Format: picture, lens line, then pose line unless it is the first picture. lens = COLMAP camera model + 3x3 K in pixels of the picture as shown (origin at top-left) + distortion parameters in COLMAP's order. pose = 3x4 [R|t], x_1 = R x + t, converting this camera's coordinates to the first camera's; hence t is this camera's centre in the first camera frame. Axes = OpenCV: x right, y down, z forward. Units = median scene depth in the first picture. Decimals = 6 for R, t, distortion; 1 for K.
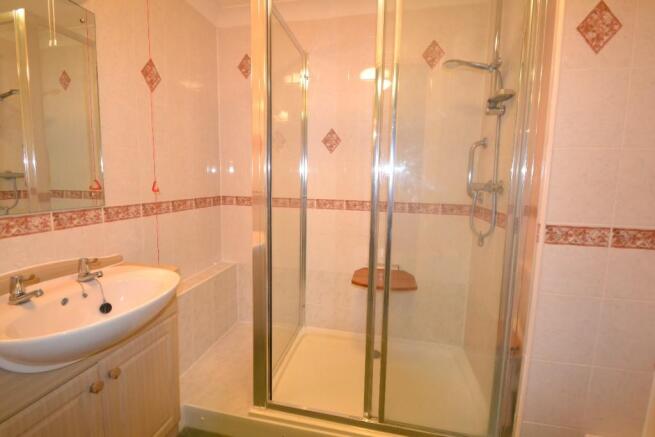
lens RADIAL K [[292.9, 0, 319.2], [0, 292.9, 208.8], [0, 0, 1]] dist [0.012469, -0.012835]
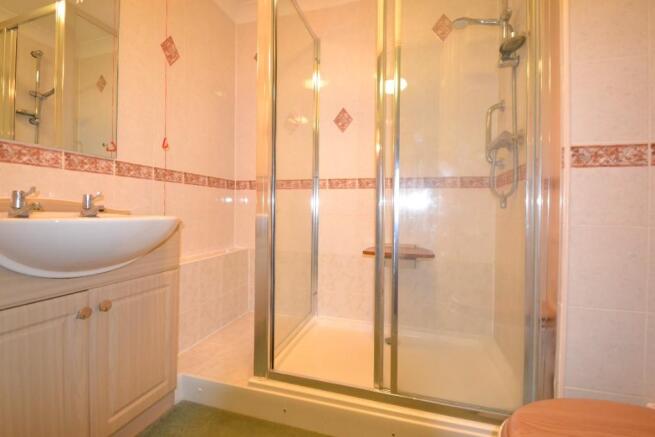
lens RADIAL K [[292.9, 0, 319.2], [0, 292.9, 208.8], [0, 0, 1]] dist [0.012469, -0.012835]
pose [[0.996474, -0.005937, -0.083692, 0.059990], [-0.003224, 0.994047, -0.108901, 0.252595], [0.083840, 0.108787, 0.990523, 0.051731]]
